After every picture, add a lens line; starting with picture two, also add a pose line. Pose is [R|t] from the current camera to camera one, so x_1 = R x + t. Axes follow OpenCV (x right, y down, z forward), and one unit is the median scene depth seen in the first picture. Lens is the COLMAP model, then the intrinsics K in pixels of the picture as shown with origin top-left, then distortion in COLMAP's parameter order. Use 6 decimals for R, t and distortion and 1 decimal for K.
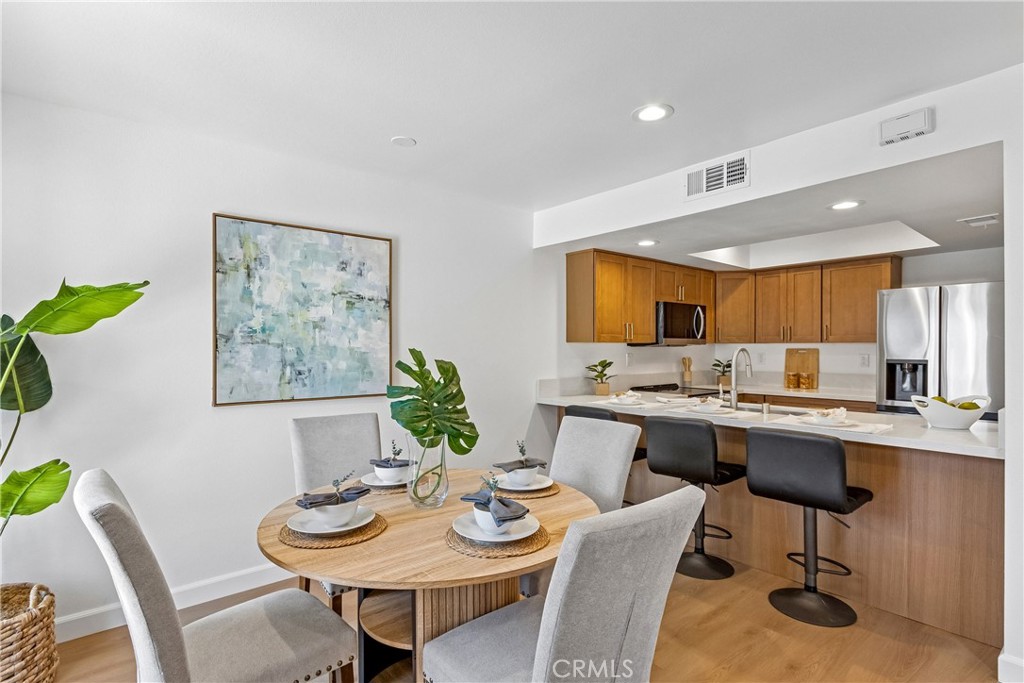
lens RADIAL K [[481.4, 0, 512.0], [0, 481.4, 341.5], [0, 0, 1]] dist [0.000250, -0.001013]
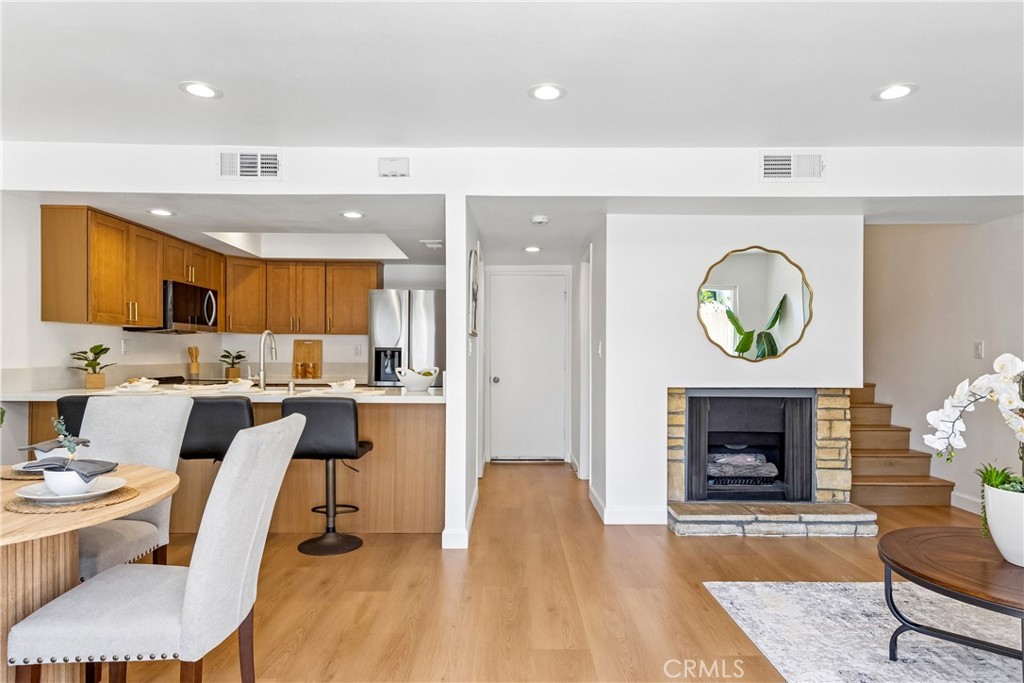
lens RADIAL K [[609.7, 0, 514.6], [0, 609.7, 354.1], [0, 0, 1]] dist [0.077798, -0.000375]
pose [[0.609272, -0.002080, 0.792959, -0.221014], [-0.000502, 0.999995, 0.003009, 0.049072], [-0.792961, -0.002231, 0.609268, -0.206881]]
